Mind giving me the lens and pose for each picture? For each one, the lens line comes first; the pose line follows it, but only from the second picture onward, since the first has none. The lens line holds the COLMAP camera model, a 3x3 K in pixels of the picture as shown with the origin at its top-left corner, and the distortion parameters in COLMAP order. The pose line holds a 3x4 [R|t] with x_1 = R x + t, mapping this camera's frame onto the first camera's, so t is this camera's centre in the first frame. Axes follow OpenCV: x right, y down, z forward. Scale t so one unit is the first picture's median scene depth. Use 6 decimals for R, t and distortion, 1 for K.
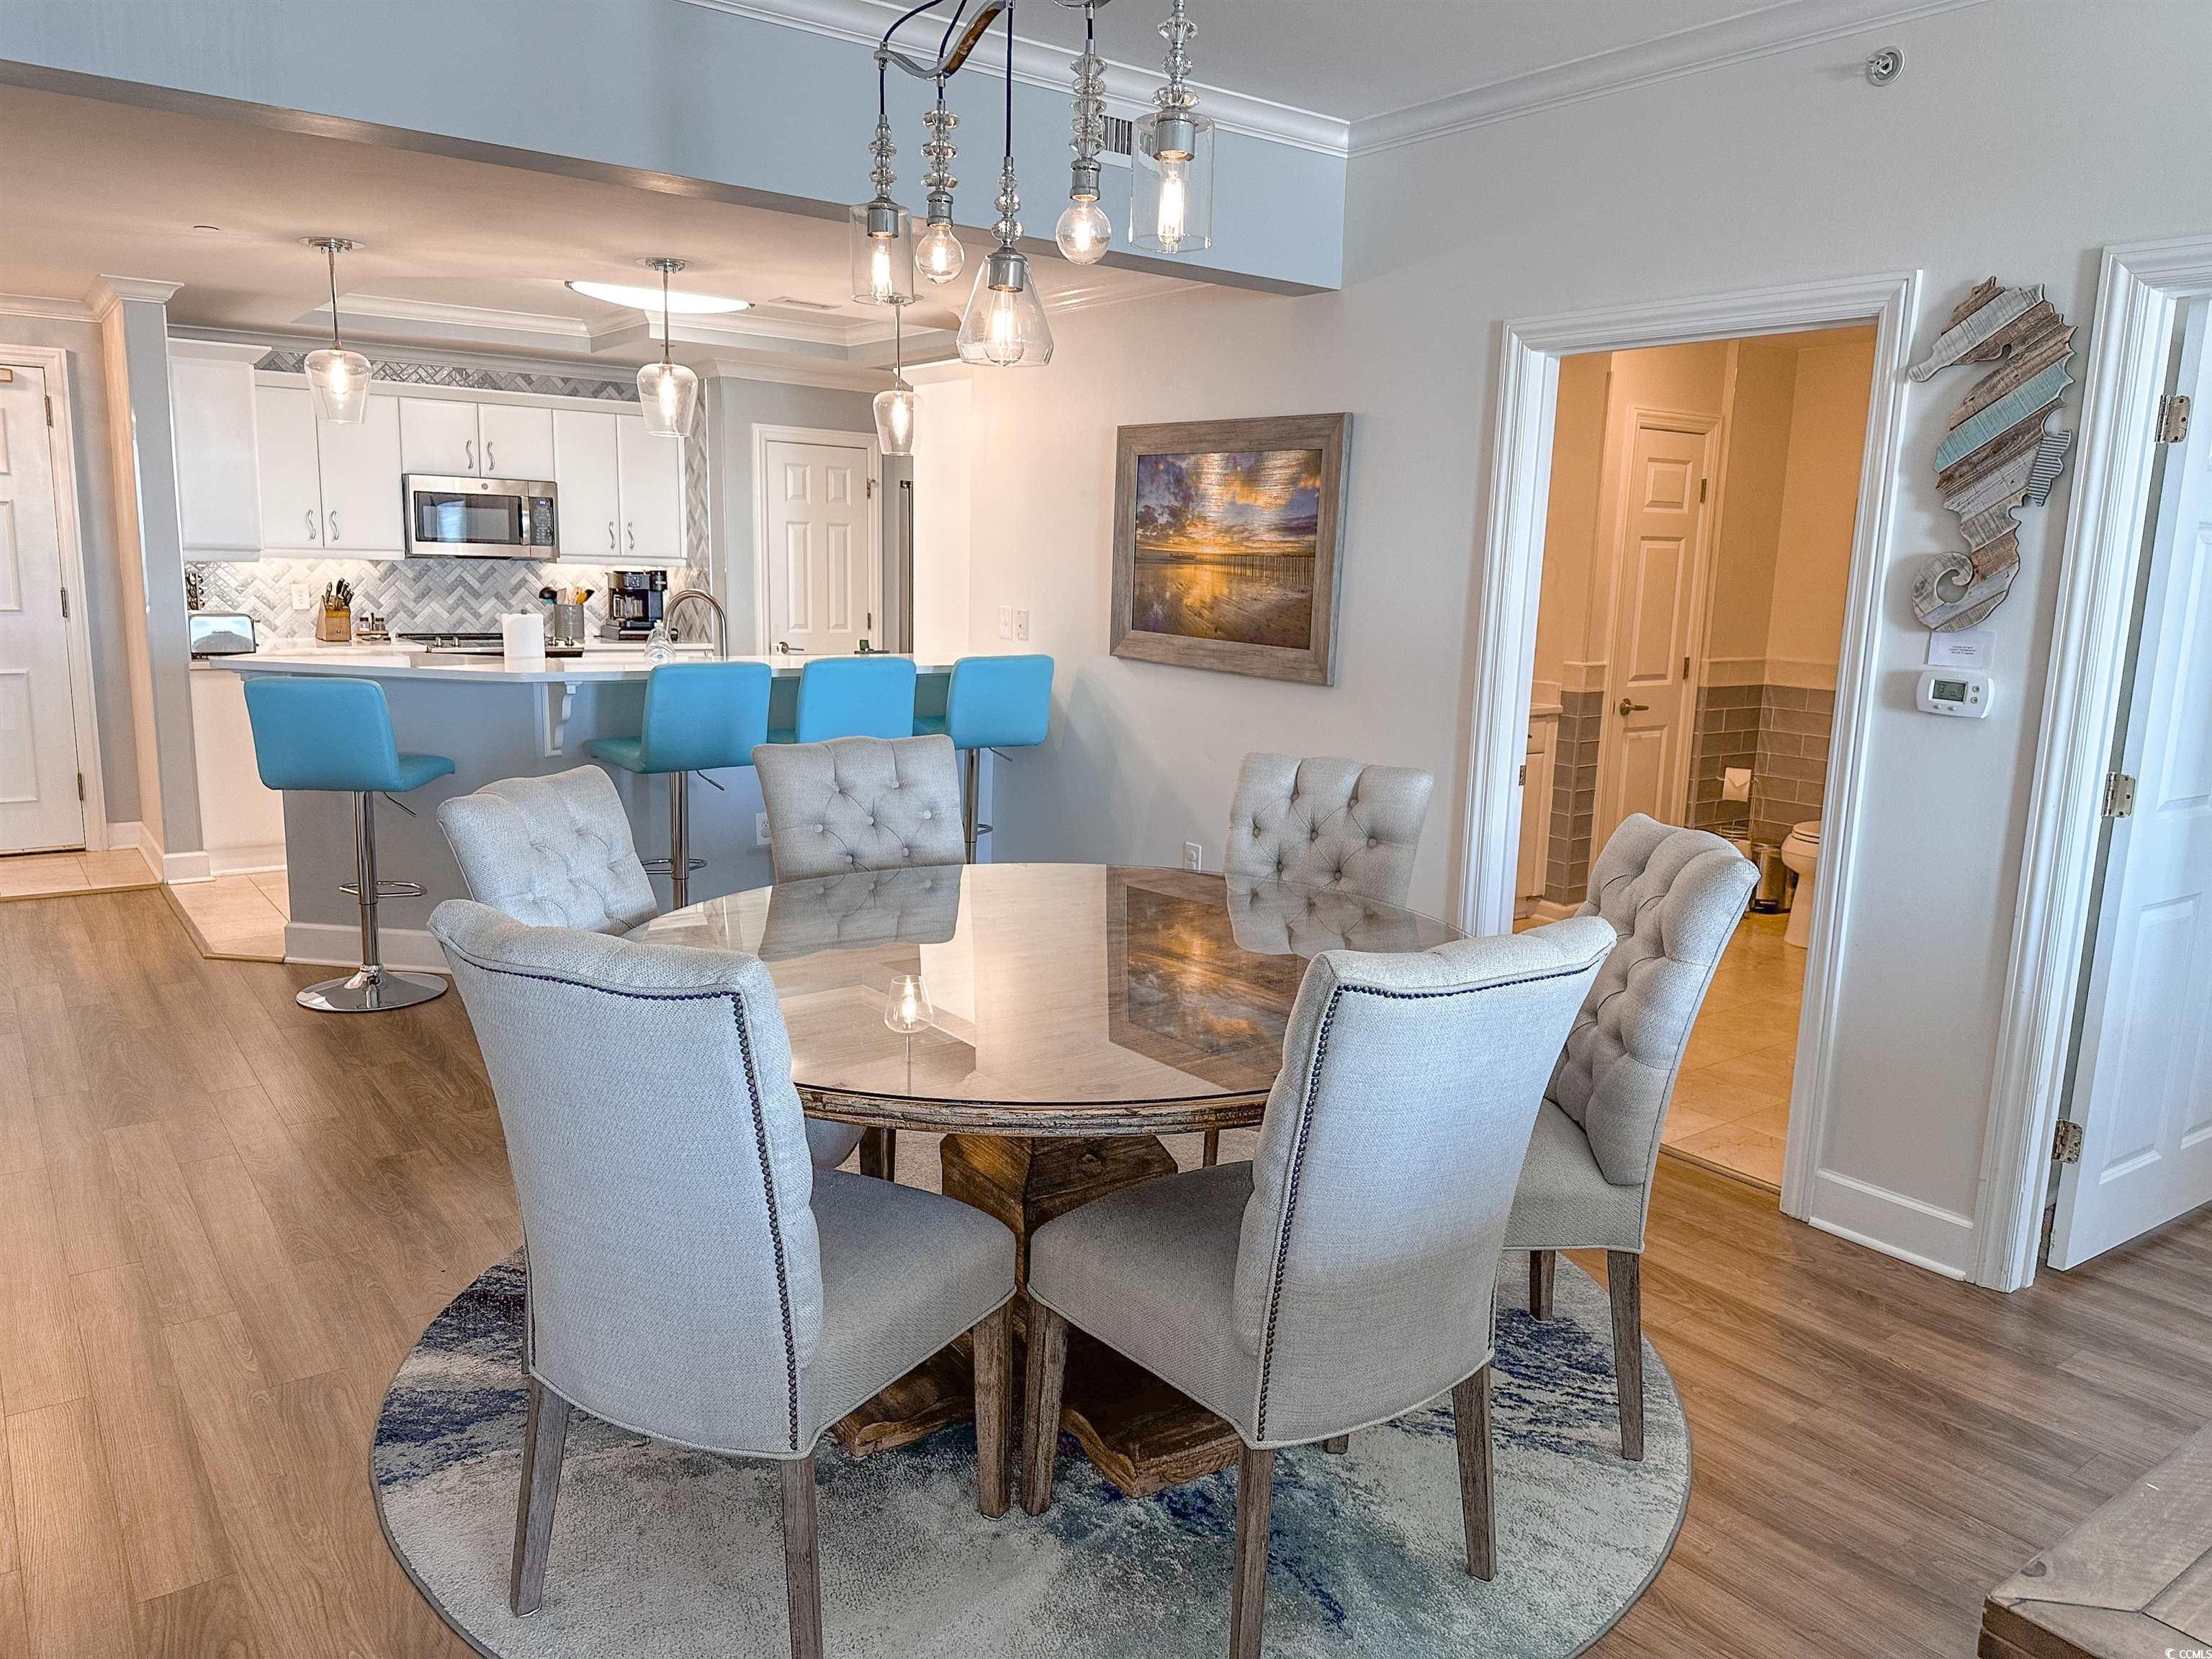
lens RADIAL K [[1560.2, 0, 1088.8], [0, 1560.2, 829.1], [0, 0, 1]] dist [0.018849, -0.013387]
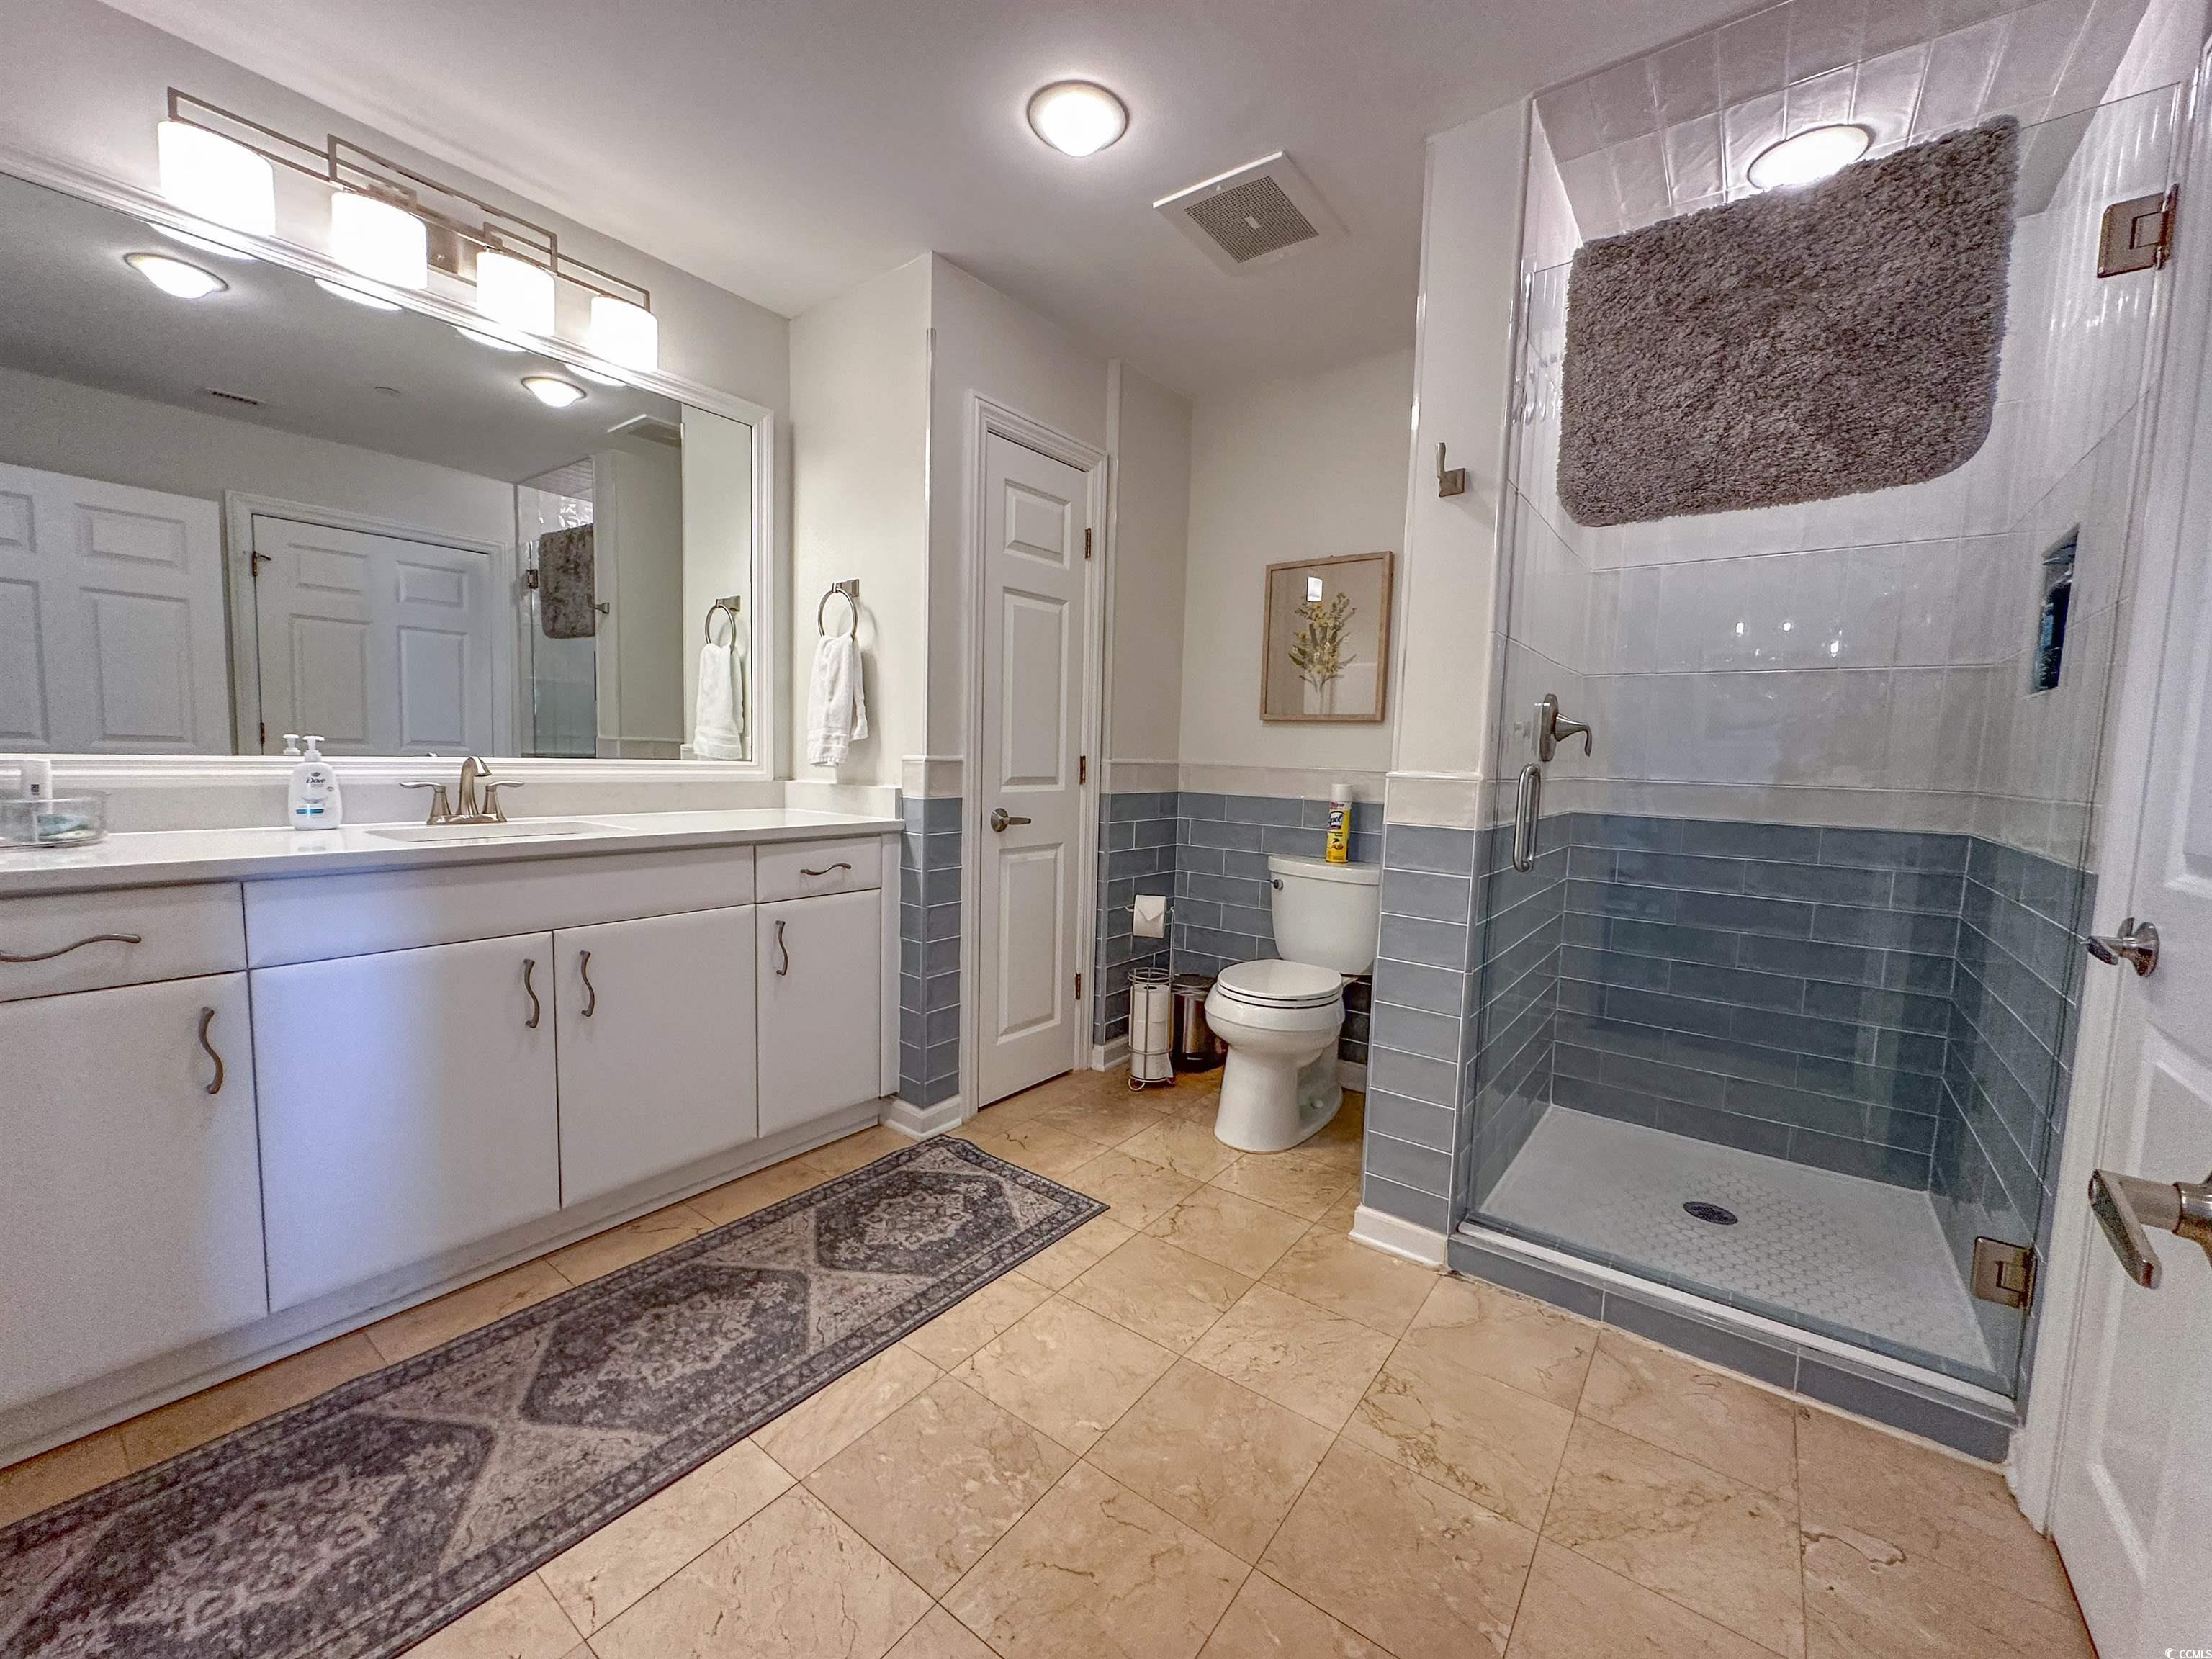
lens RADIAL K [[896.3, 0, 1111.9], [0, 896.3, 838.1], [0, 0, 1]] dist [-0.010223, -0.000023]
pose [[0.954675, -0.029368, 0.296197, 0.266889], [0.052167, 0.996226, -0.069364, -0.037532], [-0.293042, 0.081672, 0.952605, 0.581383]]
